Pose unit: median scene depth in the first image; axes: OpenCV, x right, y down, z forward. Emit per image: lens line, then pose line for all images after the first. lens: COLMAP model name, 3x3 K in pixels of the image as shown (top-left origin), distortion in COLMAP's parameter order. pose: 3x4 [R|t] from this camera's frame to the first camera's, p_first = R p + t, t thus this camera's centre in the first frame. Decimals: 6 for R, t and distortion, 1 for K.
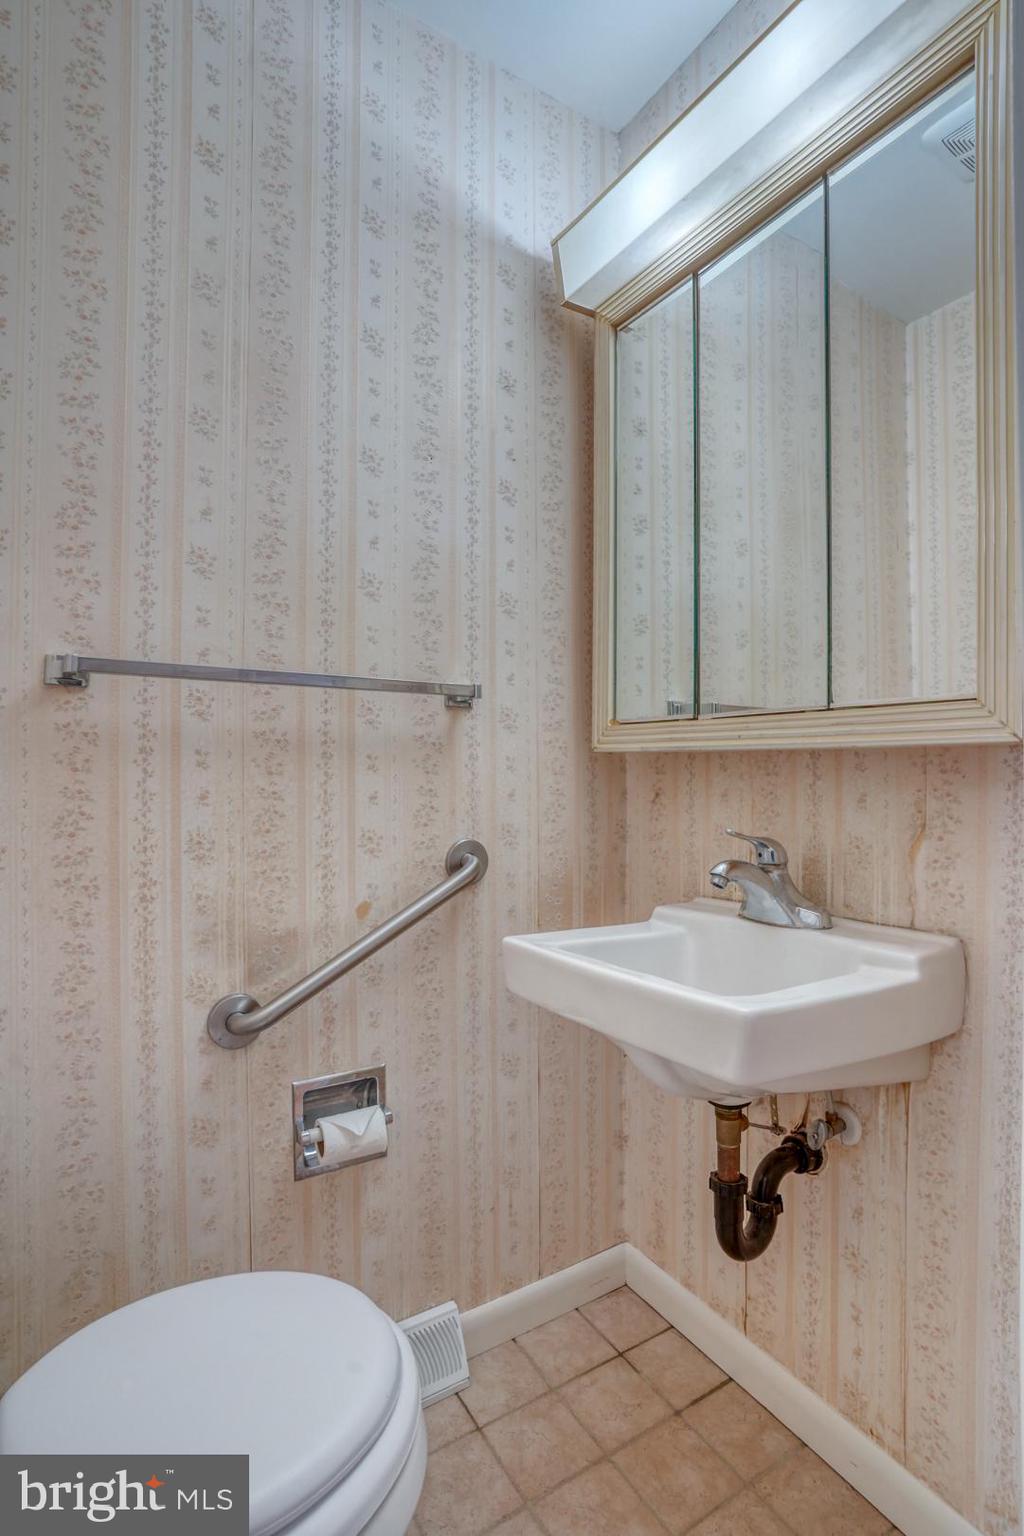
lens RADIAL K [[753.7, 0, 493.9], [0, 753.7, 732.2], [0, 0, 1]] dist [-0.070602, 0.035216]
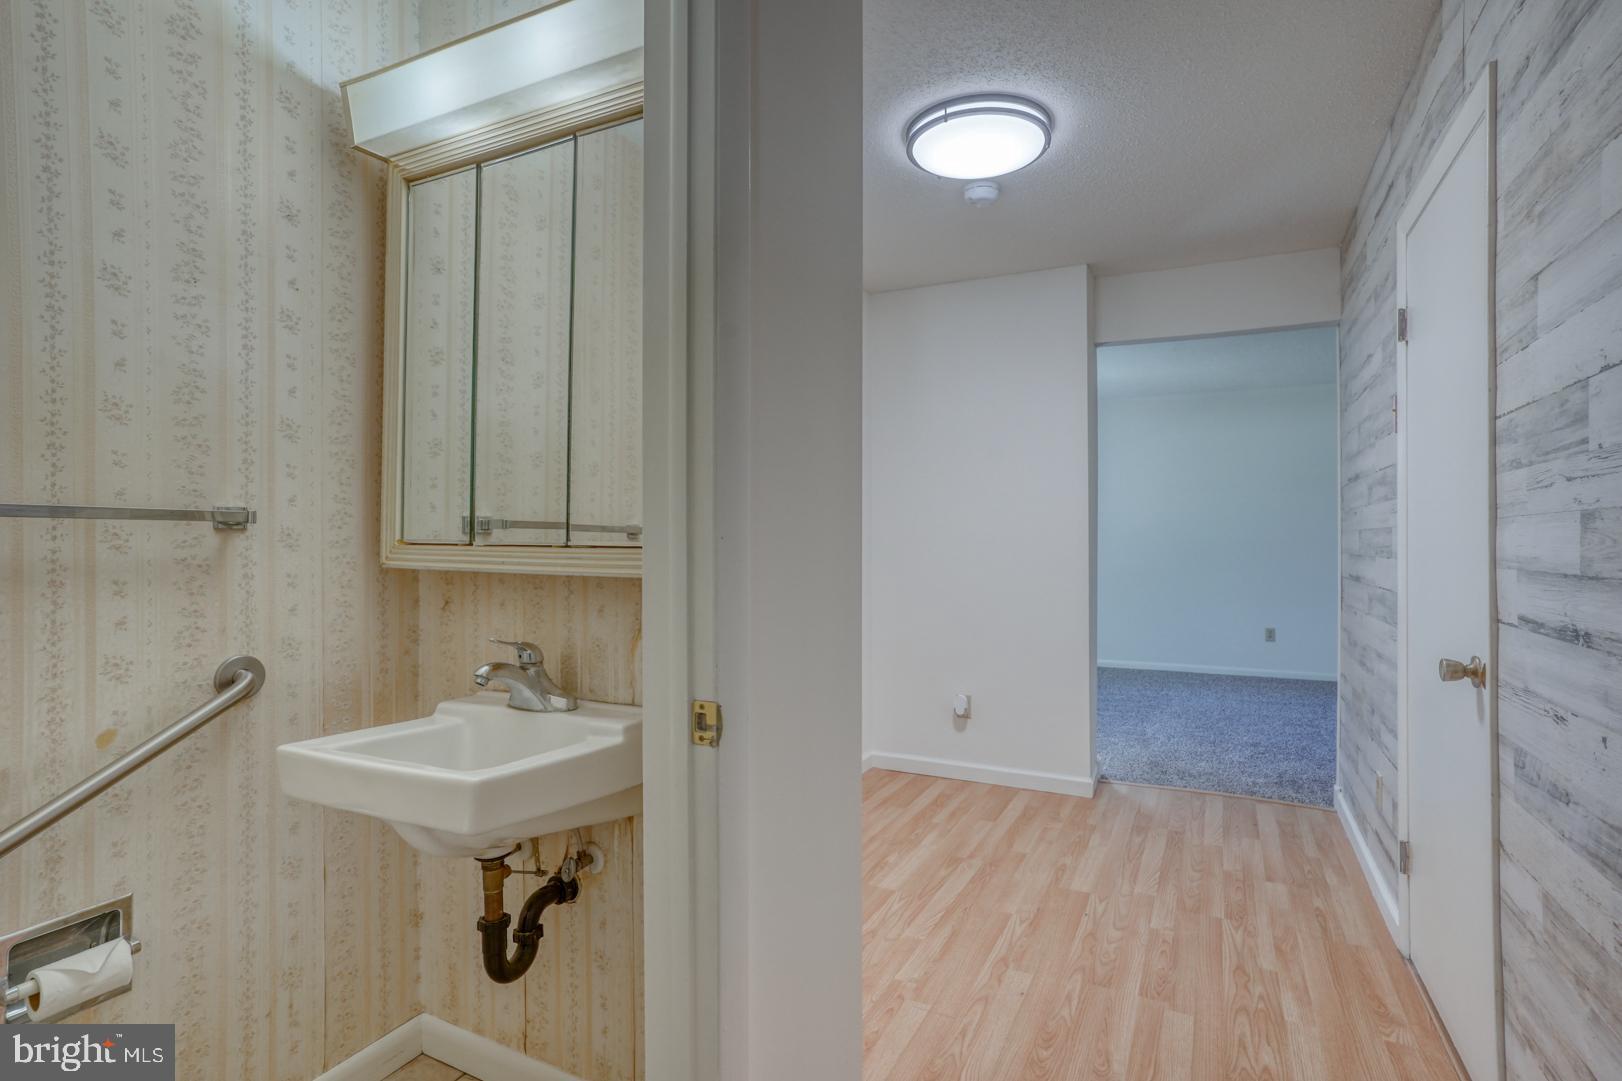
lens RADIAL K [[812.5, 0, 809.6], [0, 812.5, 535.4], [0, 0, 1]] dist [-0.039015, 0.039163]
pose [[0.848706, 0.006472, 0.528826, 0.043237], [-0.034361, 0.998487, 0.042926, -0.099058], [-0.527748, -0.054603, 0.847644, -0.345936]]
